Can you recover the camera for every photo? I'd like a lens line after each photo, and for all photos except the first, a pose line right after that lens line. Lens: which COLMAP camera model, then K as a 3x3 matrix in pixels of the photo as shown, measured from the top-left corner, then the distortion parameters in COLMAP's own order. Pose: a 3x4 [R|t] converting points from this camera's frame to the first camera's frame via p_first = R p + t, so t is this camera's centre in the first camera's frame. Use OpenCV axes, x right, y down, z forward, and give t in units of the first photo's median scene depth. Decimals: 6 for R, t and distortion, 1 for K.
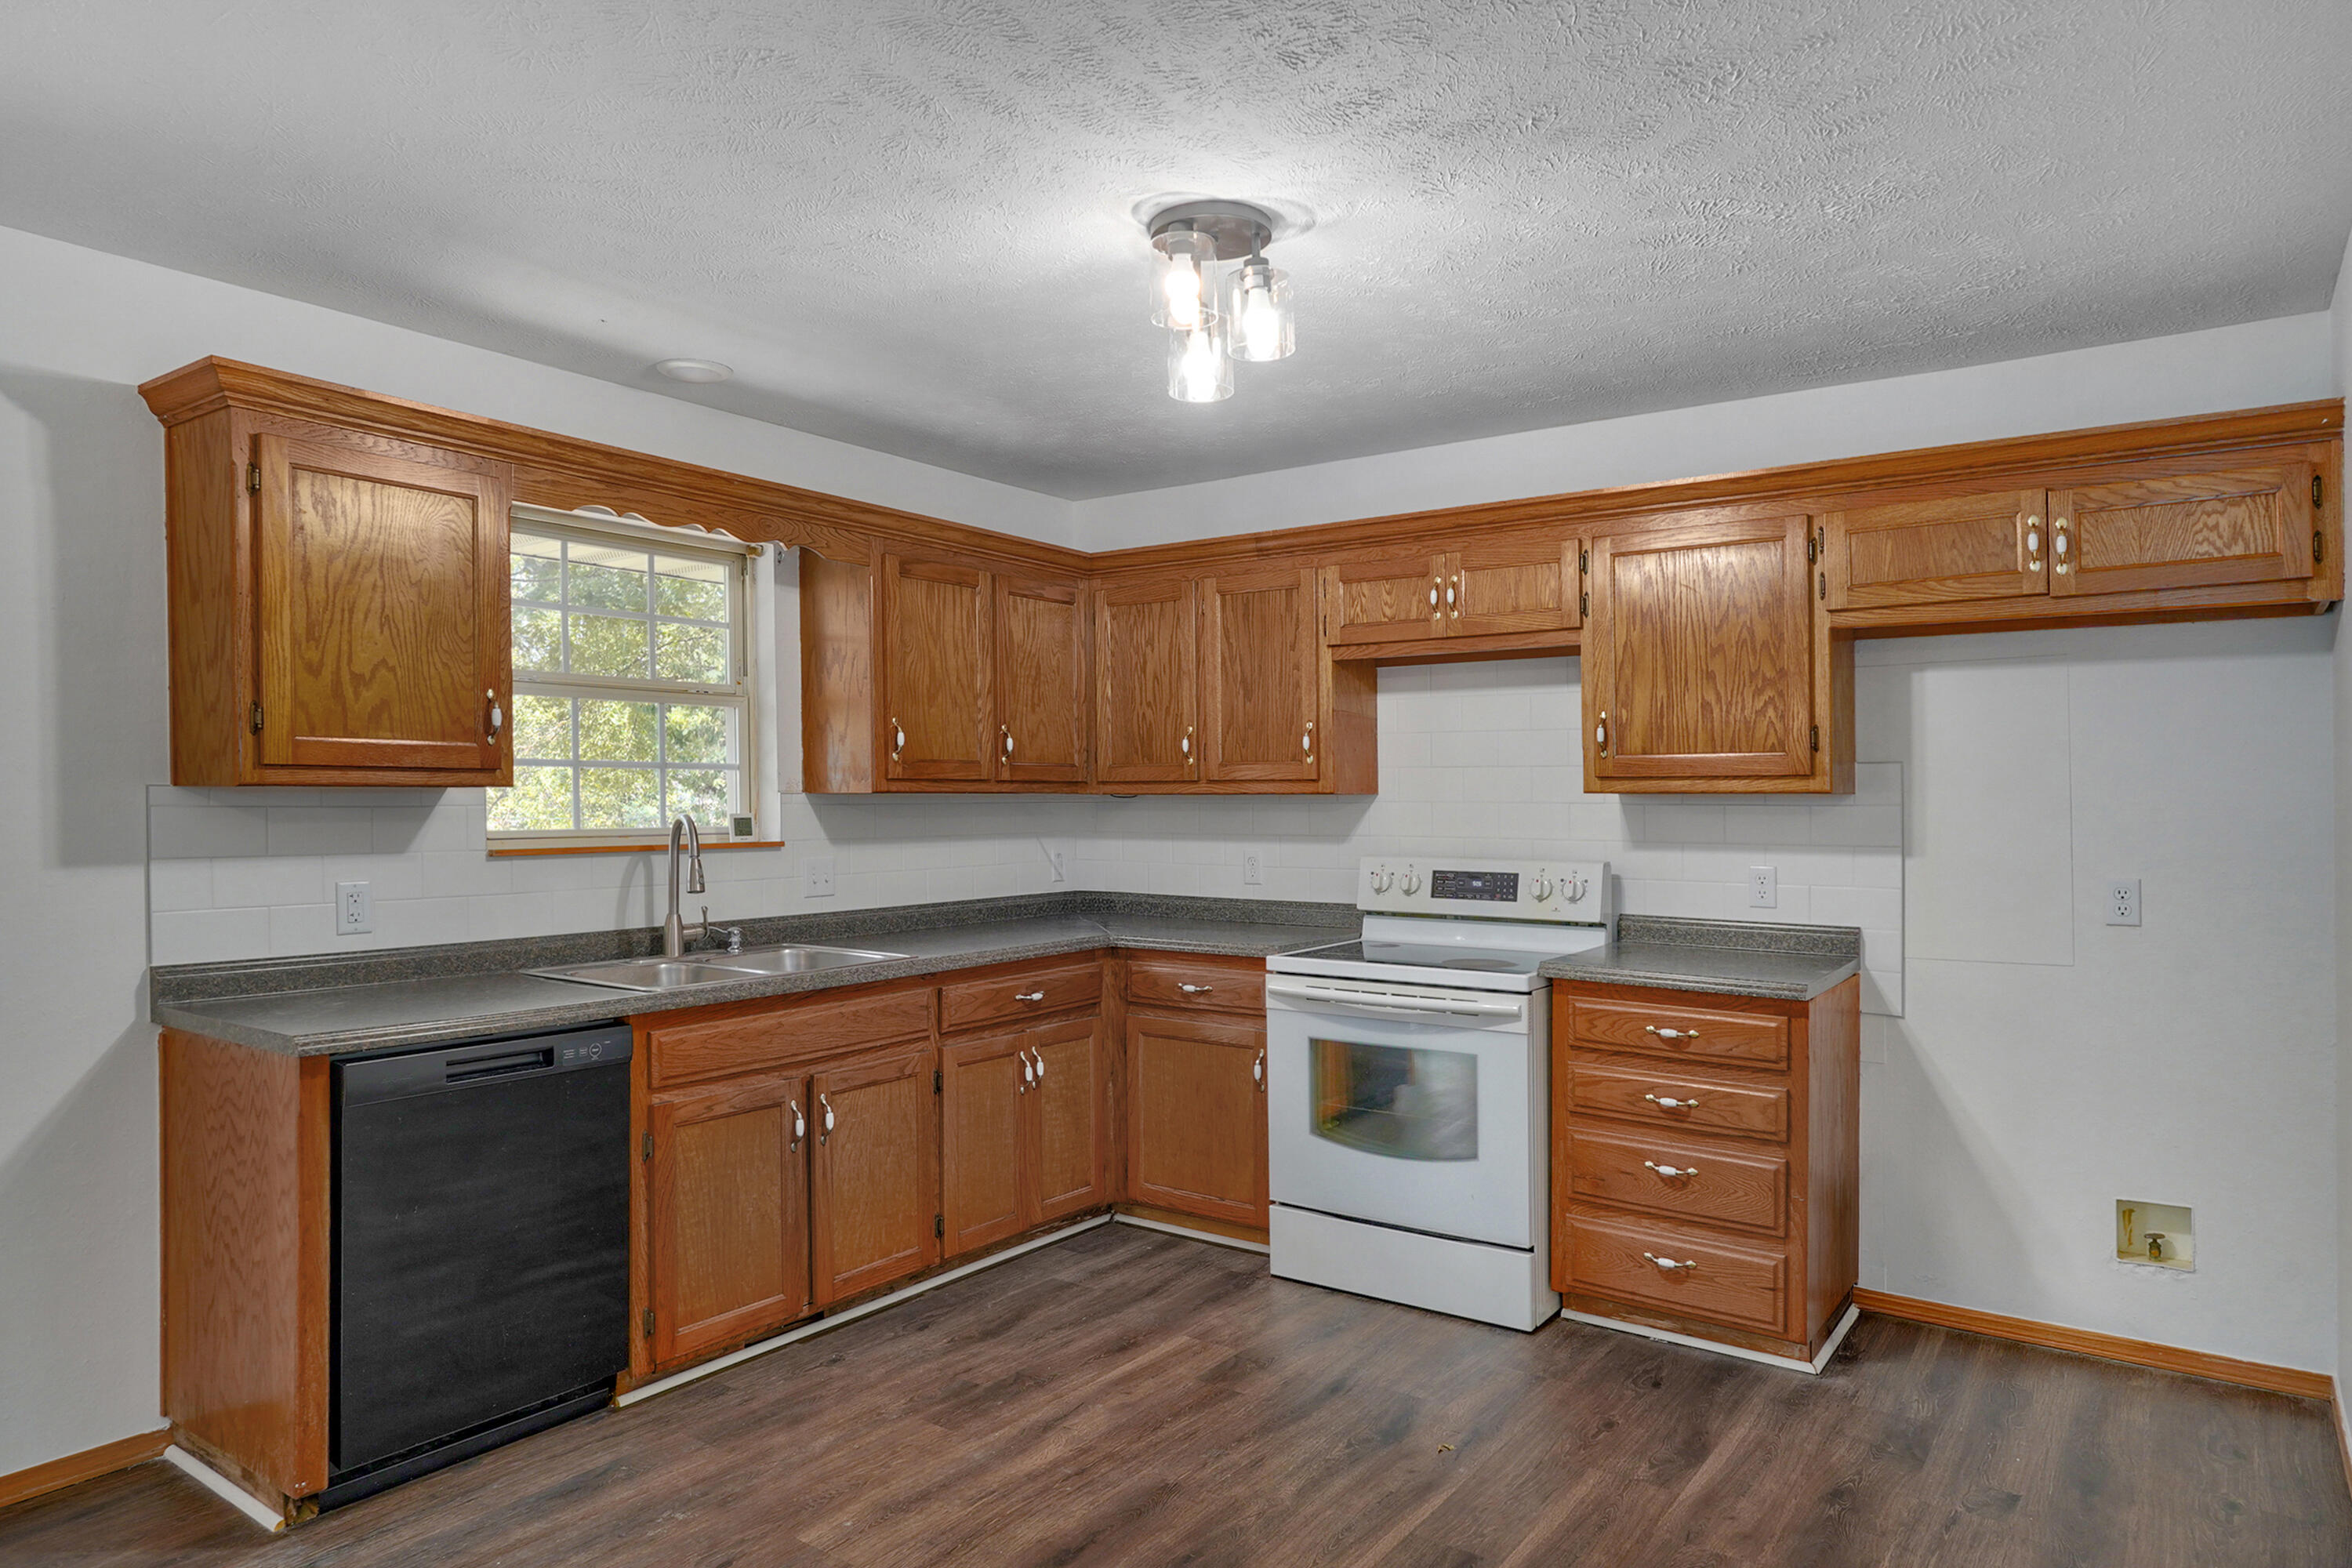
lens RADIAL K [[1443.6, 0, 1168.4], [0, 1443.6, 860.7], [0, 0, 1]] dist [-0.005258, -0.000743]
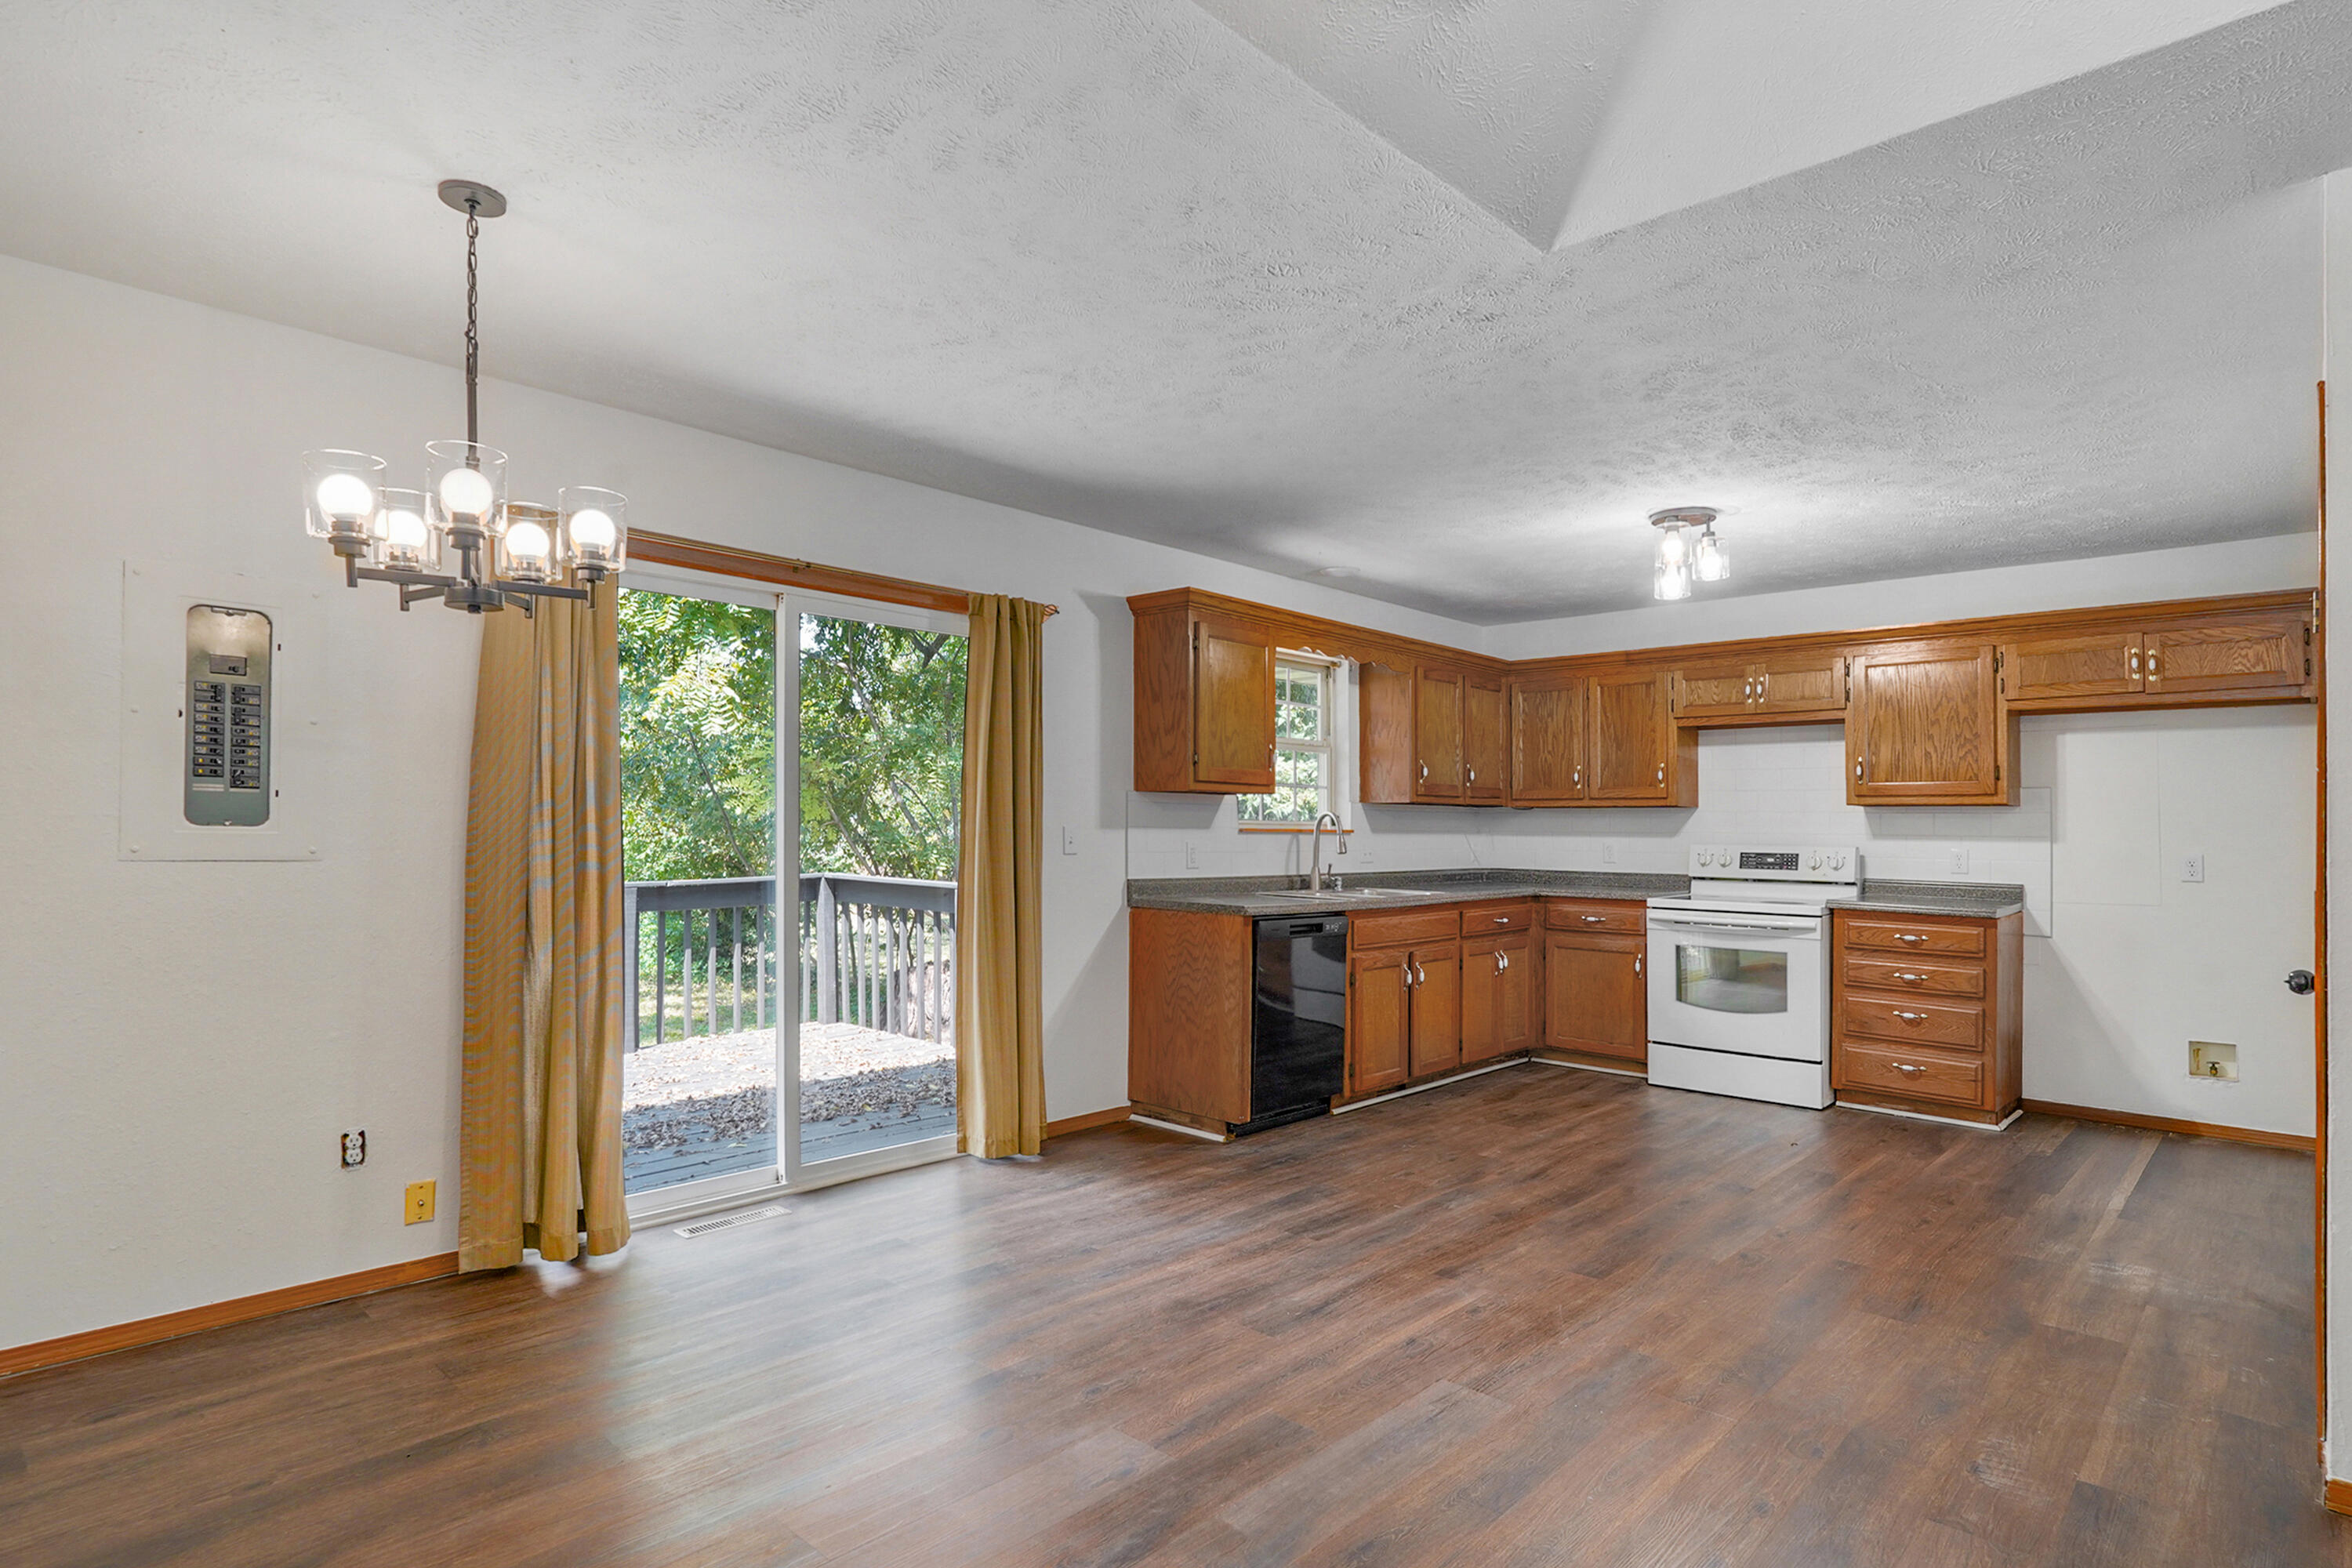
lens RADIAL K [[1220.2, 0, 1166.4], [0, 1220.2, 854.8], [0, 0, 1]] dist [-0.002107, 0.000629]
pose [[0.990758, 0.013714, -0.134943, -0.330946], [-0.016825, 0.999618, -0.021938, 0.060378], [0.134590, 0.024006, 0.990610, -0.565680]]
